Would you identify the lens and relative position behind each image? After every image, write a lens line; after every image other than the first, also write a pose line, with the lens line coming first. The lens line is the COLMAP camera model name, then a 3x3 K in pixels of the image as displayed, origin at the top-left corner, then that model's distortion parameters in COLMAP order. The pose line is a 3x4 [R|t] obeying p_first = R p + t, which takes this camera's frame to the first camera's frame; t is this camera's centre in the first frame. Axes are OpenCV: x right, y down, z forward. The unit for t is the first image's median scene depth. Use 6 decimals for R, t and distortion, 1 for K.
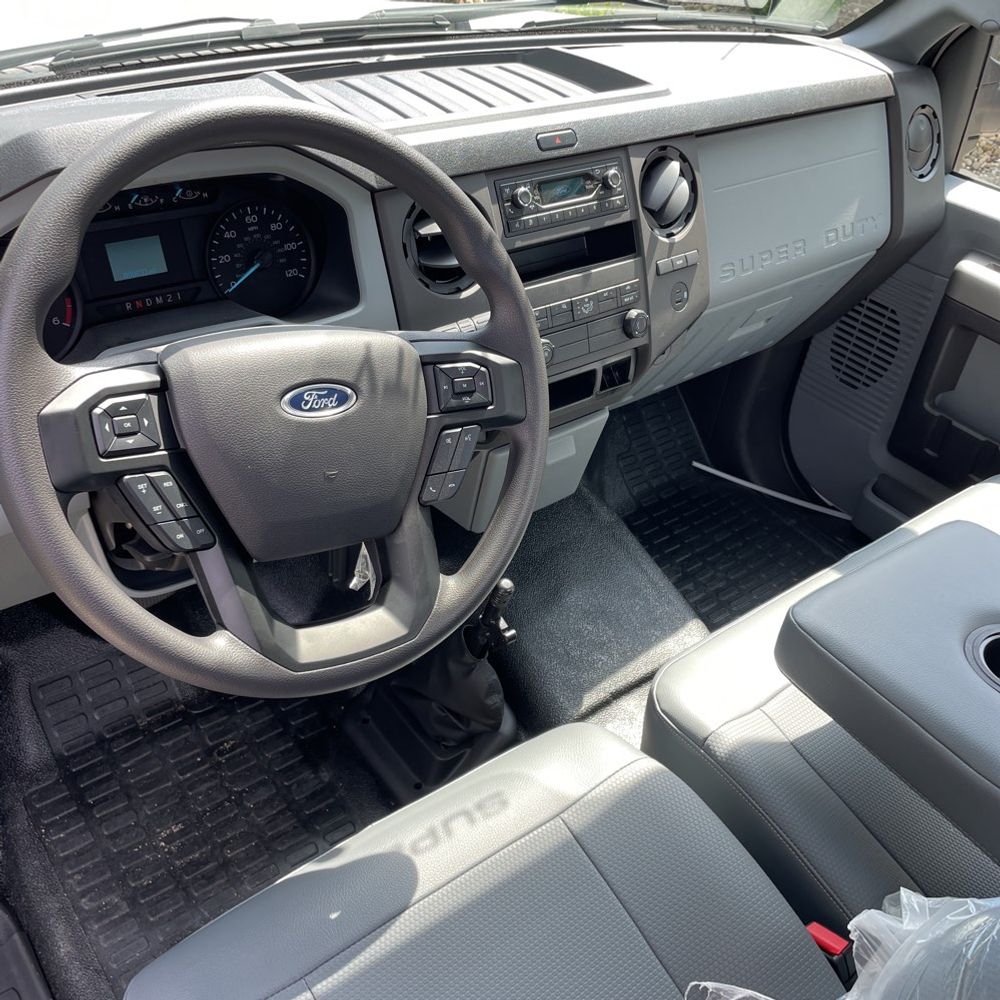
lens RADIAL K [[1010.2, 0, 505.9], [0, 1010.2, 503.6], [0, 0, 1]] dist [0.023897, 0.000000]
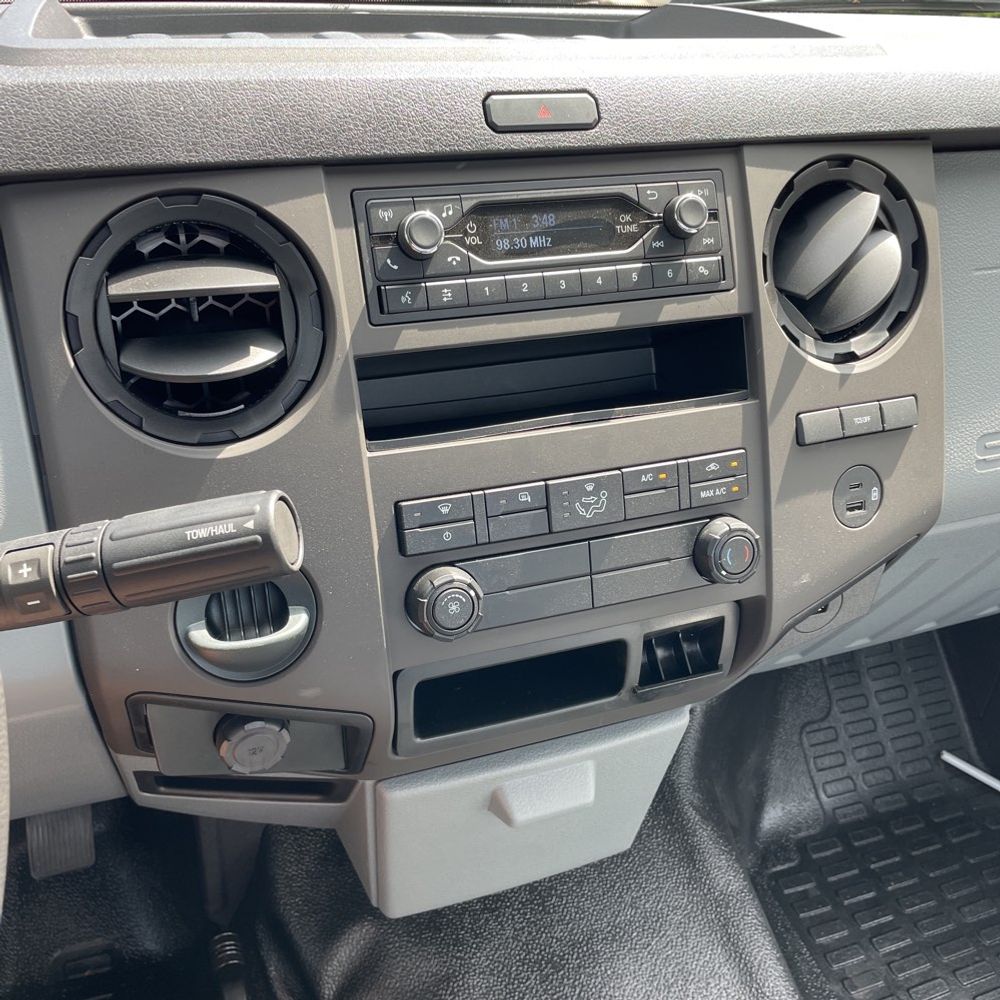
lens RADIAL K [[1010.2, 0, 491.3], [0, 1010.2, 498.5], [0, 0, 1]] dist [0.023897, 0.000000]
pose [[0.946662, 0.111868, -0.302187, 0.160077], [-0.149237, 0.983372, -0.103475, -0.140312], [0.285587, 0.143053, 0.947616, 0.562916]]
